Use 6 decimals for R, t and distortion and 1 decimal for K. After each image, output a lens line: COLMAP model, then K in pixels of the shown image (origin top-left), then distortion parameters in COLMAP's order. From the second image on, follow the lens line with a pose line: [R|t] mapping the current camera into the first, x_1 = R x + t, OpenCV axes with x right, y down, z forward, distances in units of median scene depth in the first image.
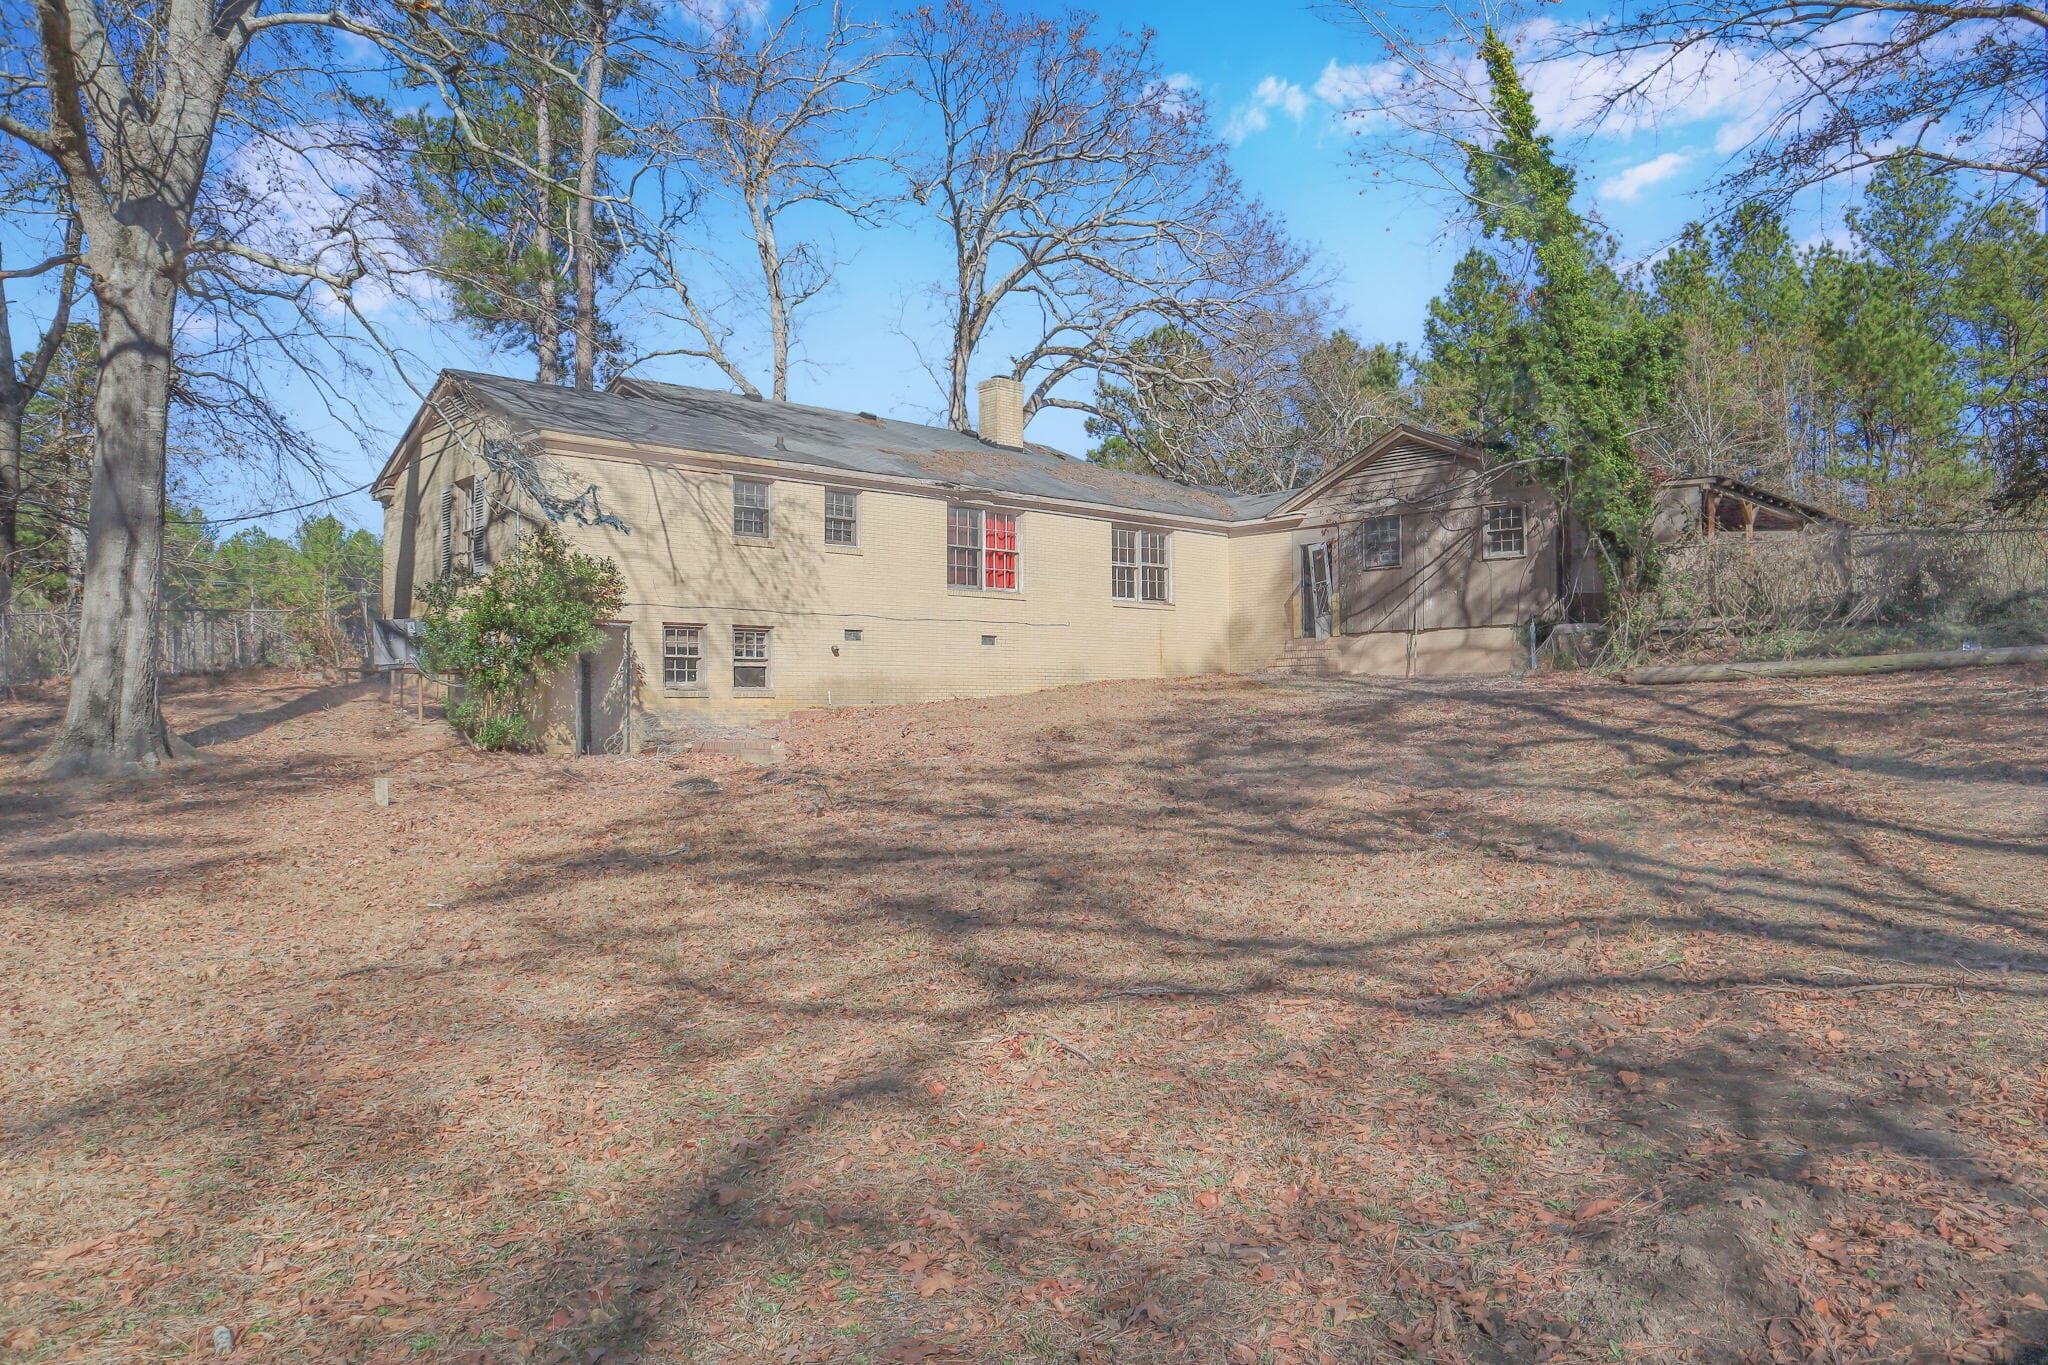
lens RADIAL K [[1383.7, 0, 1024.0], [0, 1383.7, 682.5], [0, 0, 1]] dist [-0.077072, 0.001814]
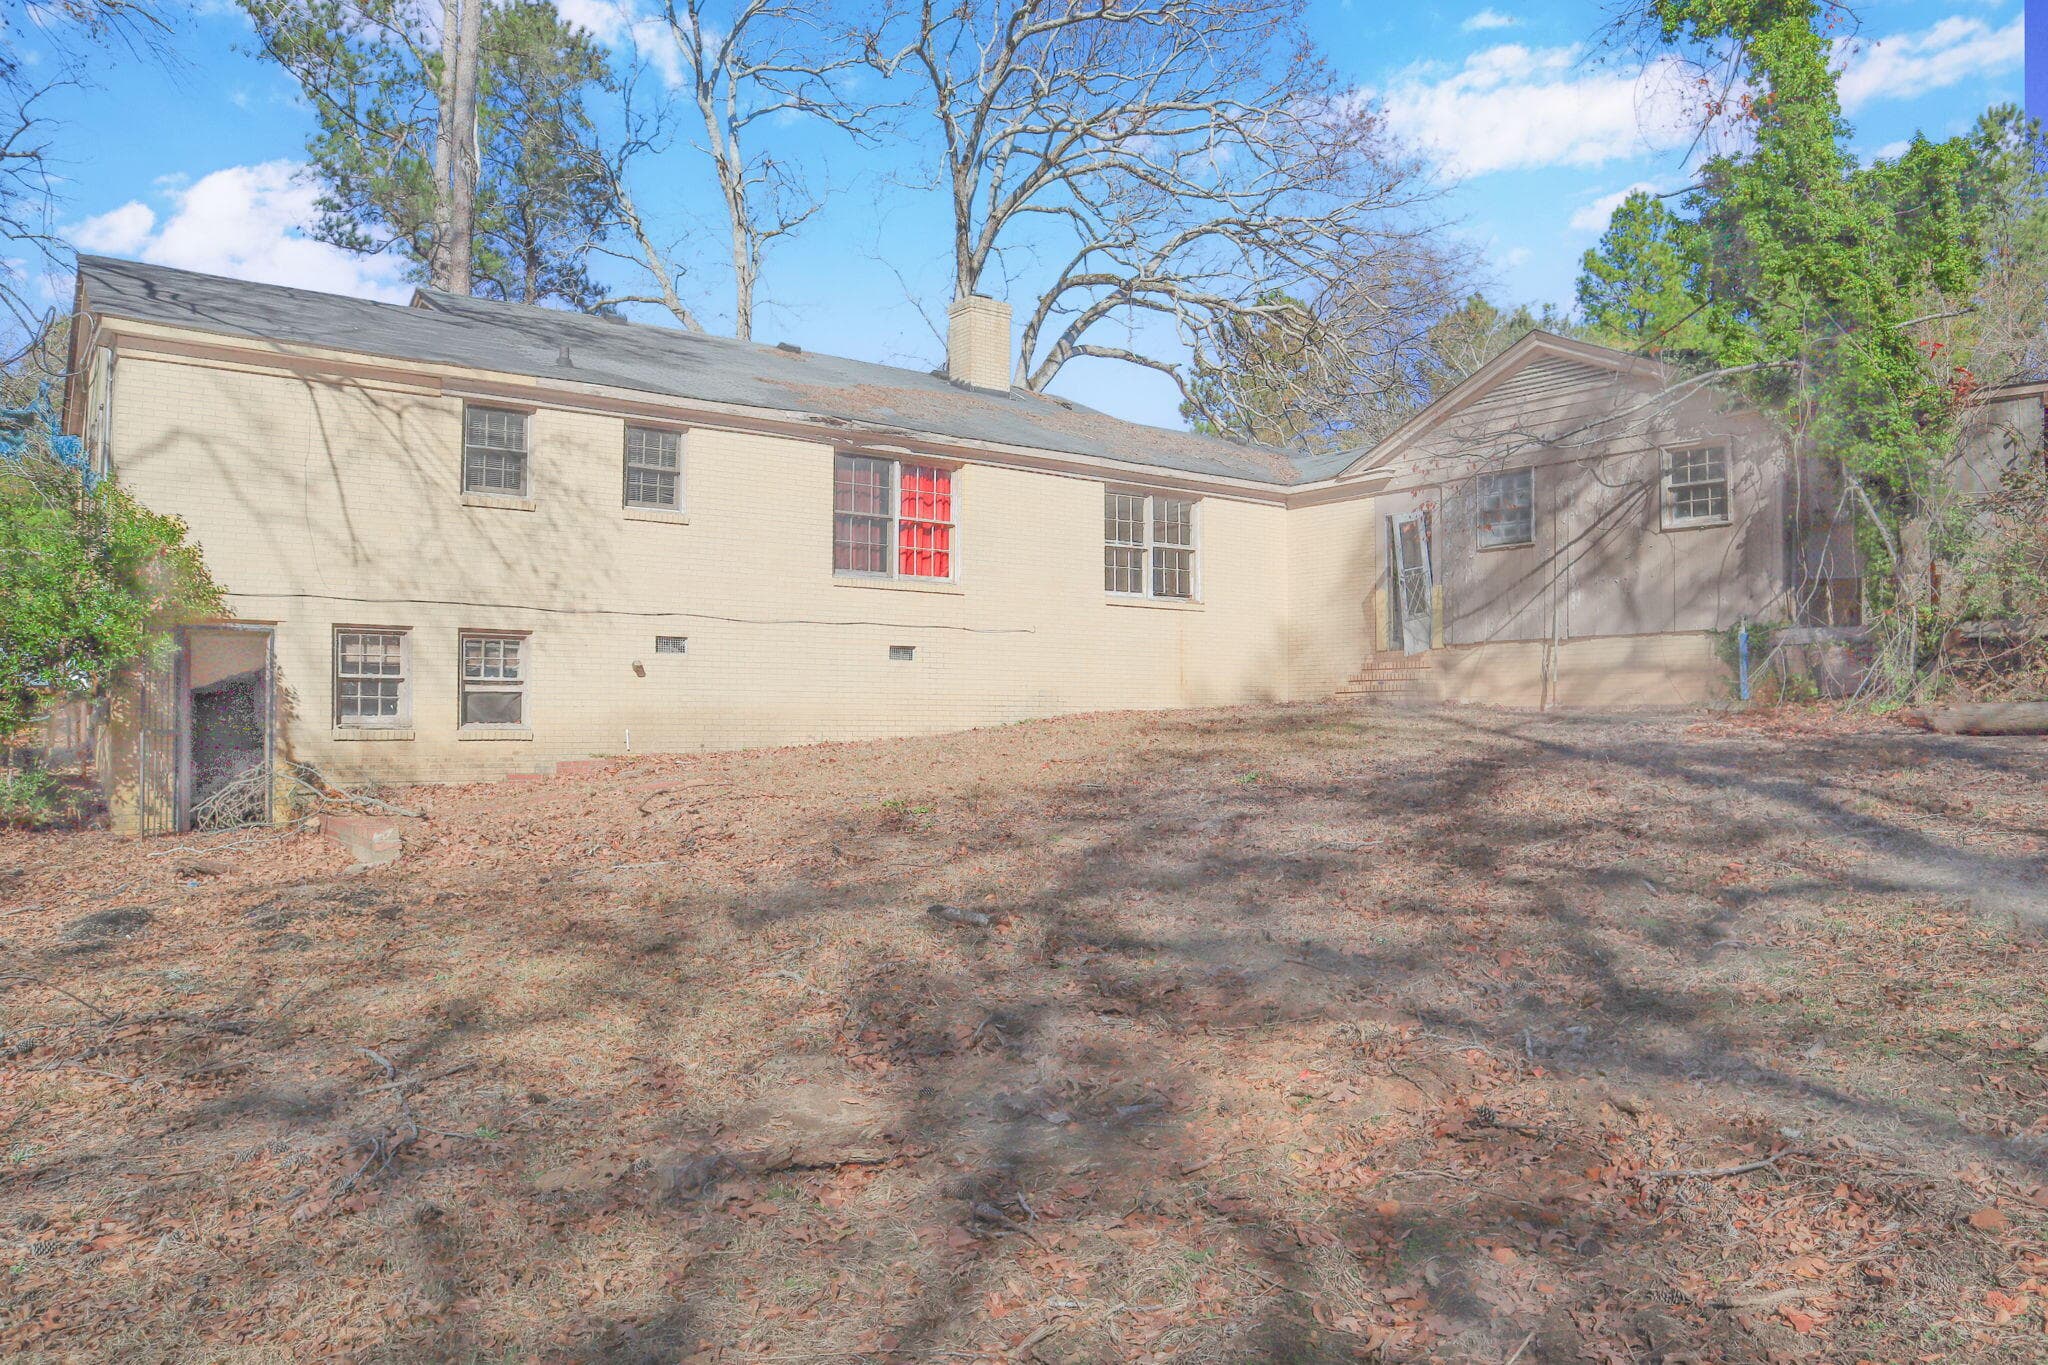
lens RADIAL K [[1377.5, 0, 1024.0], [0, 1377.5, 682.5], [0, 0, 1]] dist [-0.077757, 0.041769]
pose [[0.994541, 0.004701, -0.104245, 0.103387], [-0.005635, 0.999947, -0.008663, -0.010387], [0.104199, 0.009203, 0.994514, 0.334664]]
